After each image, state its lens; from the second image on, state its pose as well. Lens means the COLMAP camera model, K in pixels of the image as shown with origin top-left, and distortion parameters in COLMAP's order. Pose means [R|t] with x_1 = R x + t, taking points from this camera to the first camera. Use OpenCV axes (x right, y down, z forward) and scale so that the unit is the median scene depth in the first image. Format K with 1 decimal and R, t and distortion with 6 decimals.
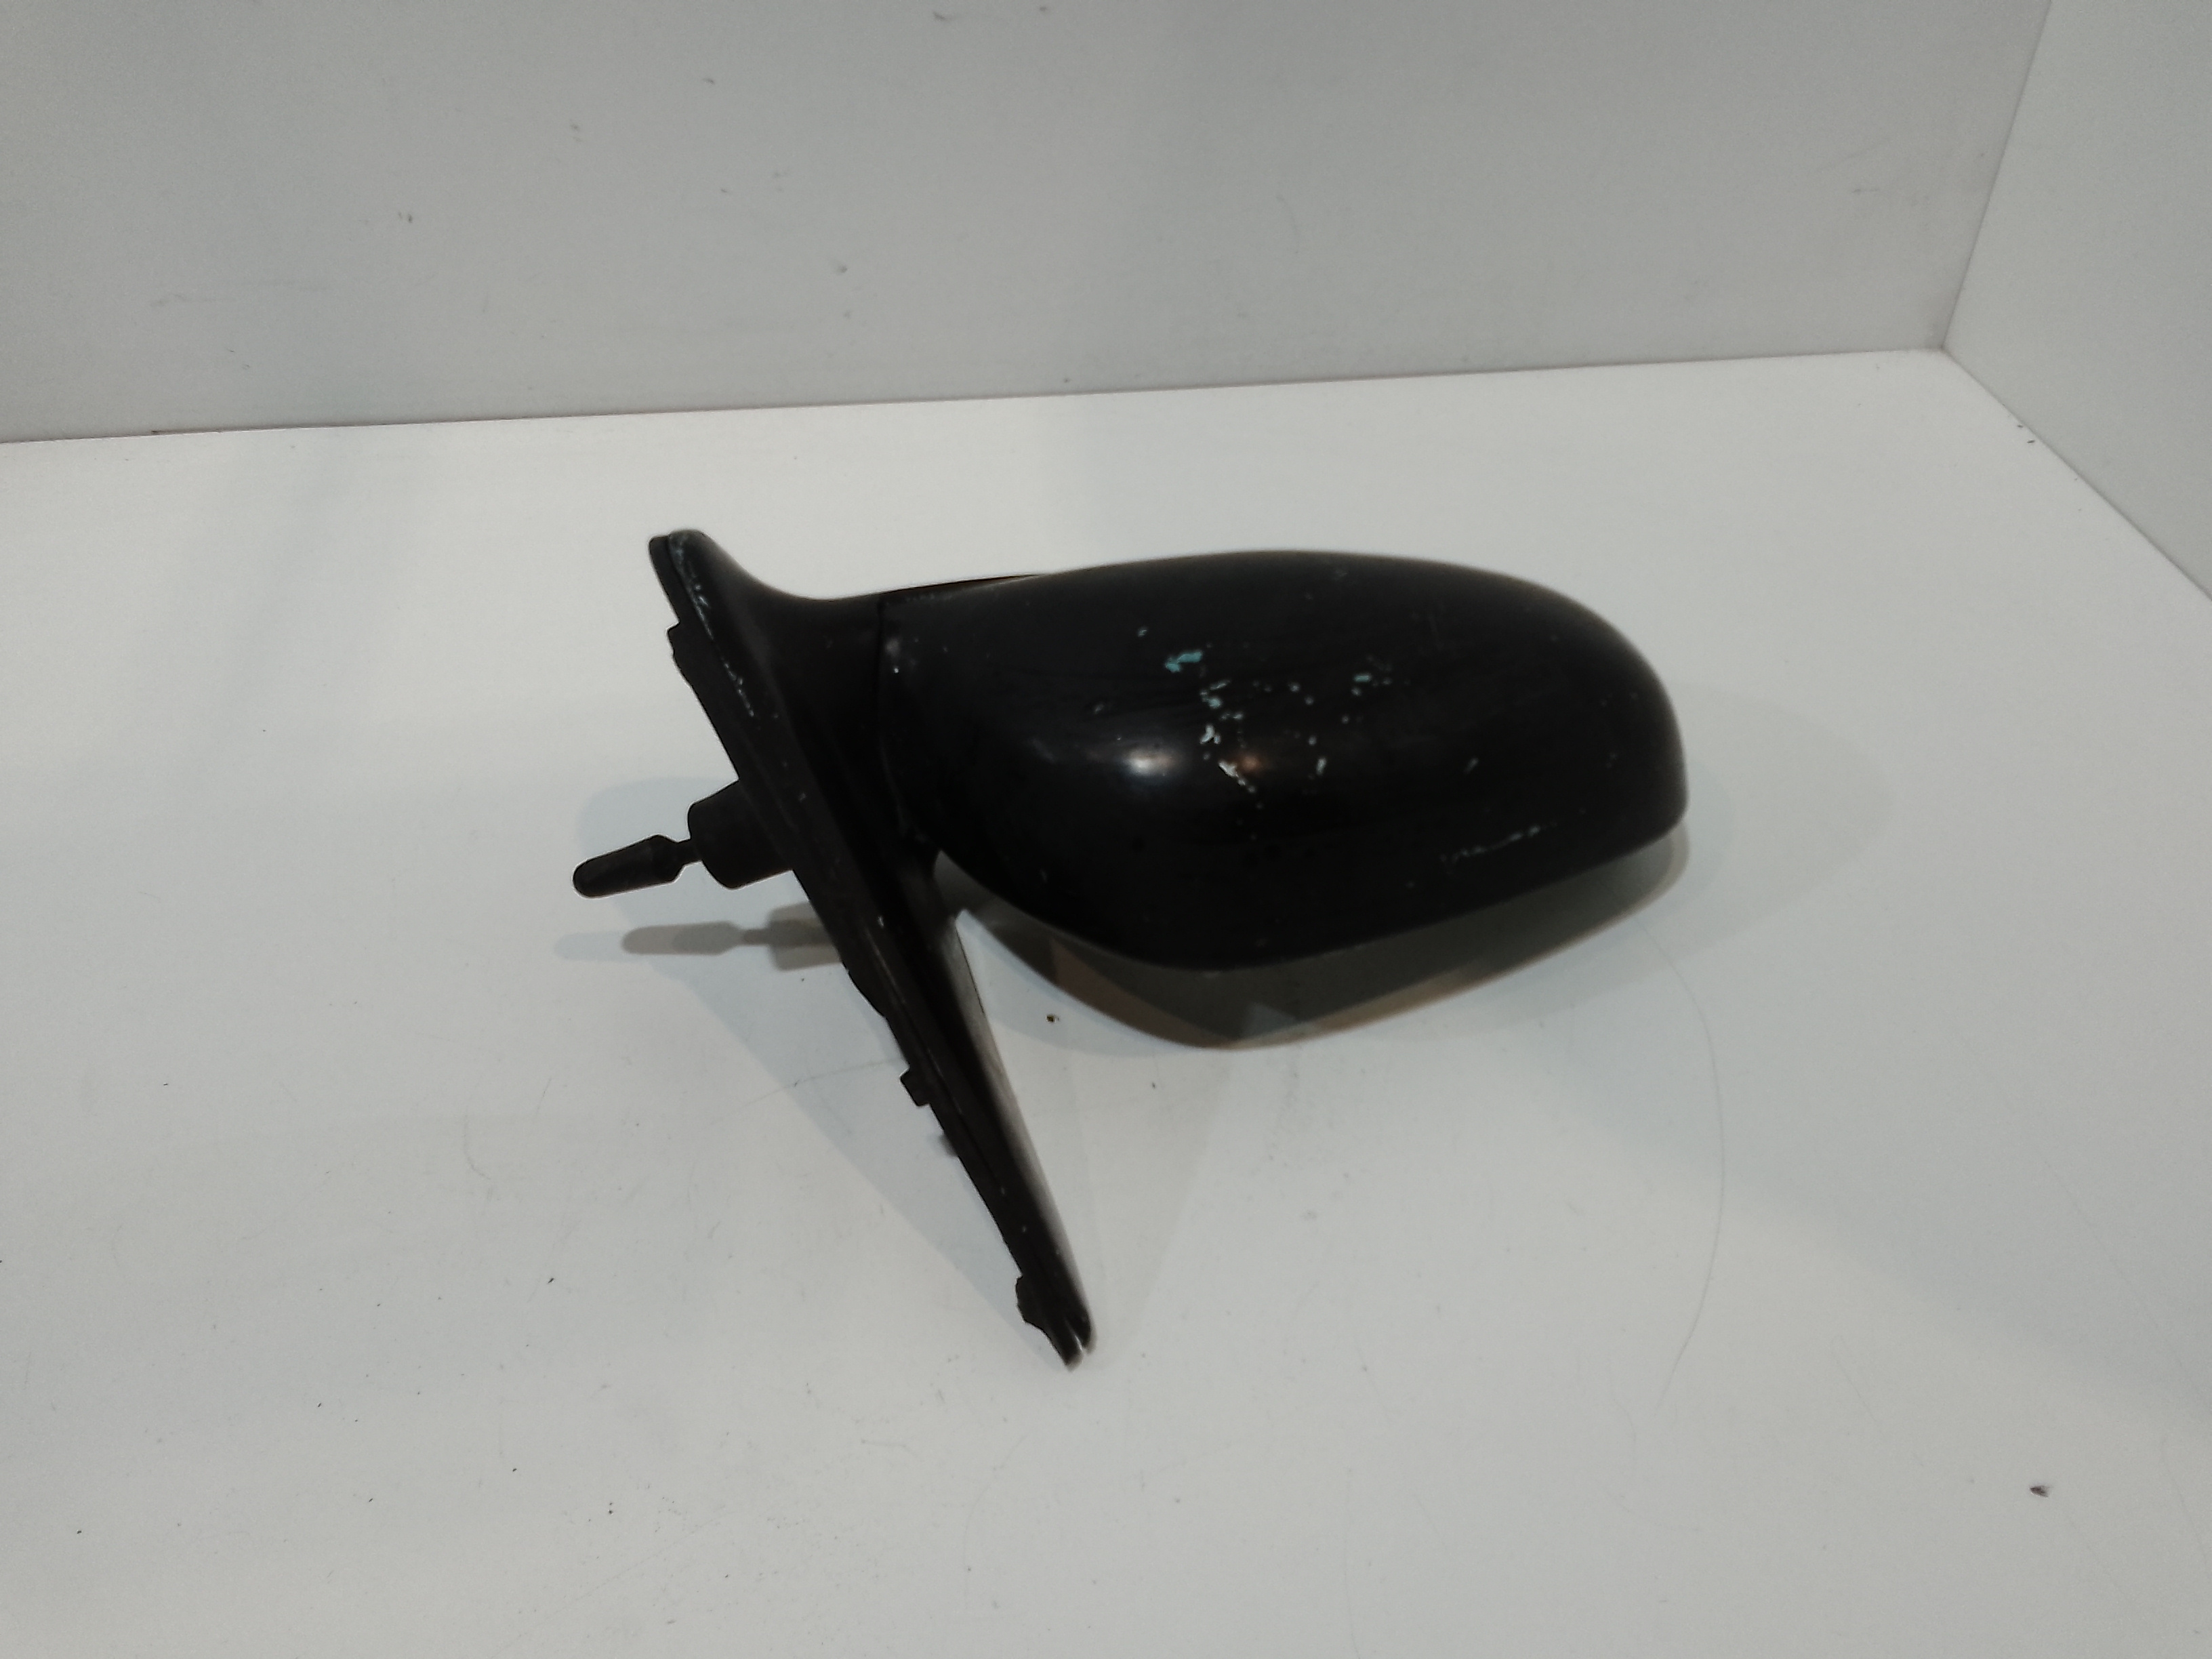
lens RADIAL K [[1743.2, 0, 1109.8], [0, 1743.2, 820.1], [0, 0, 1]] dist [0.089863, -0.149032]
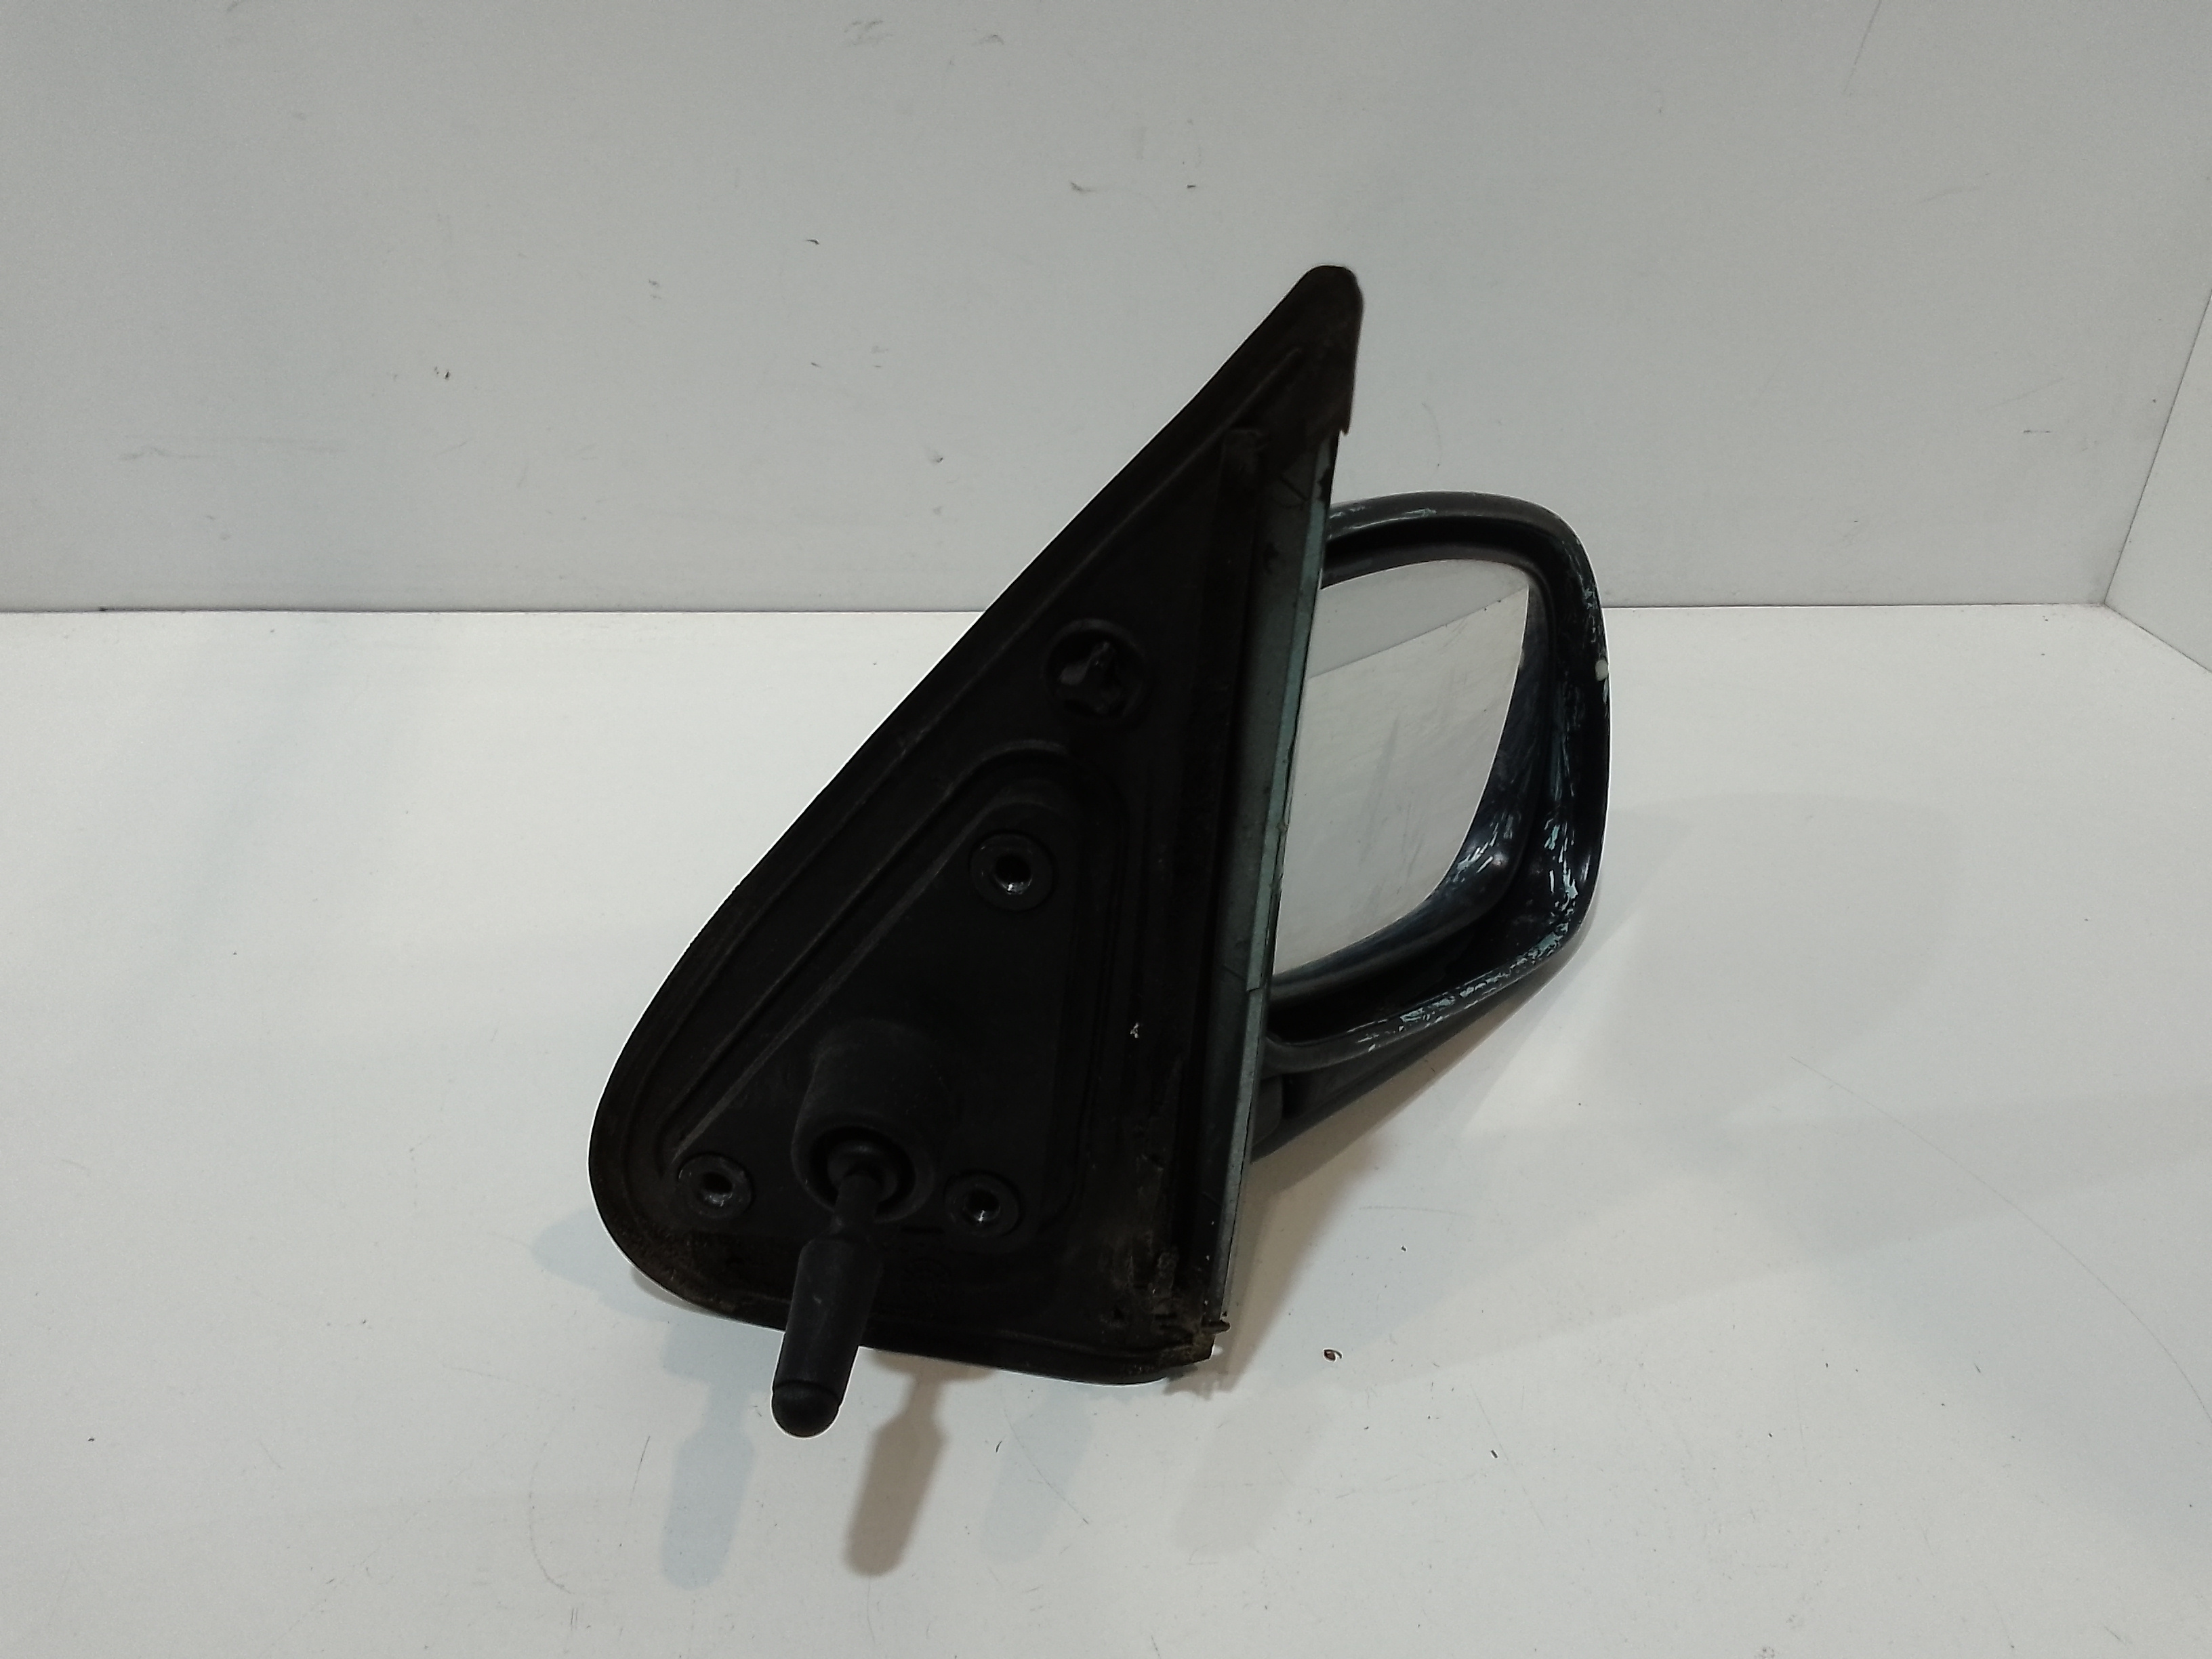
lens RADIAL K [[1709.3, 0, 1097.6], [0, 1709.3, 820.1], [0, 0, 1]] dist [0.075060, -0.110440]
pose [[0.997001, 0.031416, 0.070728, -0.124624], [-0.018365, 0.983836, -0.178126, 0.017603], [-0.075181, 0.176293, 0.981463, 0.174543]]
